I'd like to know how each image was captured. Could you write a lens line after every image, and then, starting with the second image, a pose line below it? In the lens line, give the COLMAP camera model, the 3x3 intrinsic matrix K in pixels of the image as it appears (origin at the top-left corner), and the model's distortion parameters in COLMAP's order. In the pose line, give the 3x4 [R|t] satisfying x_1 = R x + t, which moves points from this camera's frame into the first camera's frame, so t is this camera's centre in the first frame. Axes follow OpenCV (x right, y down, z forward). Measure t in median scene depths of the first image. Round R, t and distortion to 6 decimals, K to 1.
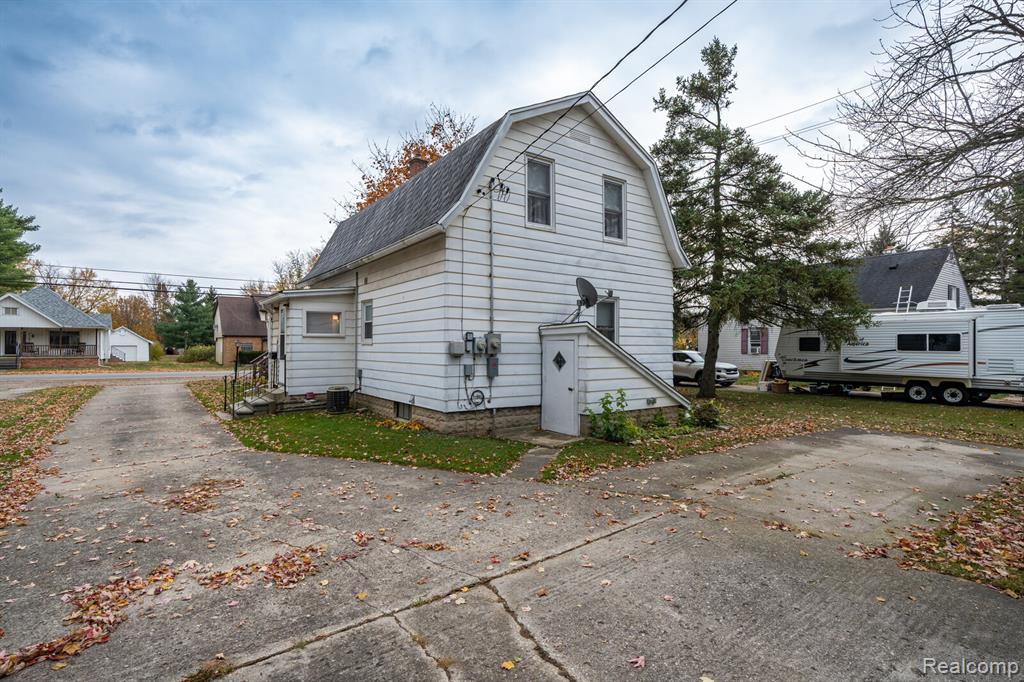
lens RADIAL K [[492.4, 0, 512.0], [0, 492.4, 343.8], [0, 0, 1]] dist [-0.000871, -0.000066]
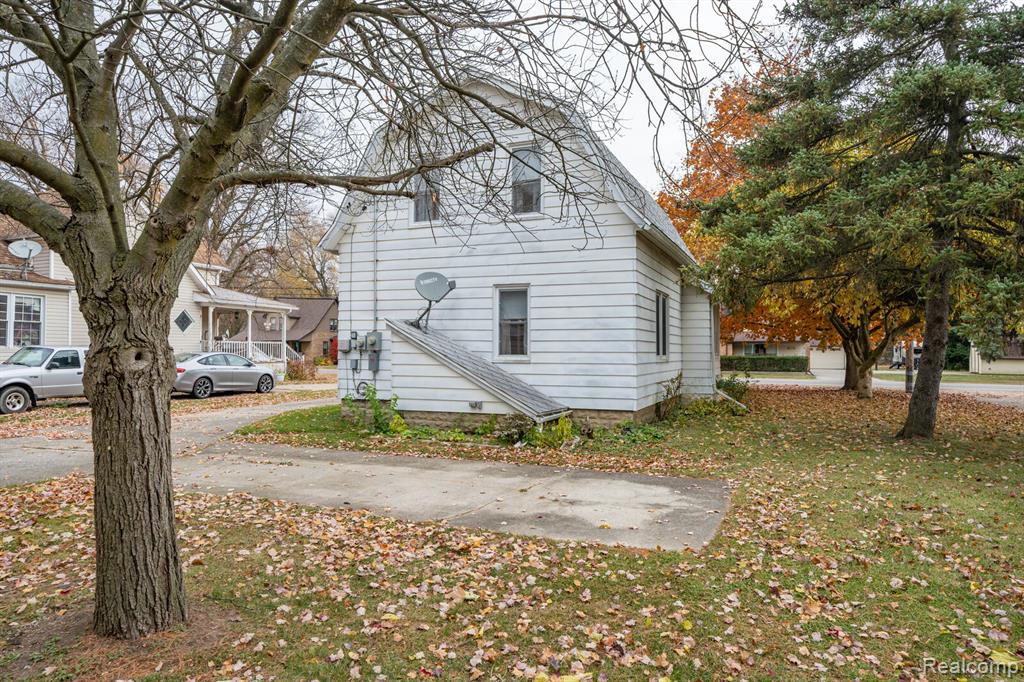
lens RADIAL K [[663.0, 0, 513.0], [0, 663.0, 342.7], [0, 0, 1]] dist [-0.001661, -0.000170]
pose [[0.530120, -0.013388, -0.847817, 1.393633], [0.004750, 0.999907, -0.012820, 0.024174], [0.847909, 0.002769, 0.530134, 0.470447]]
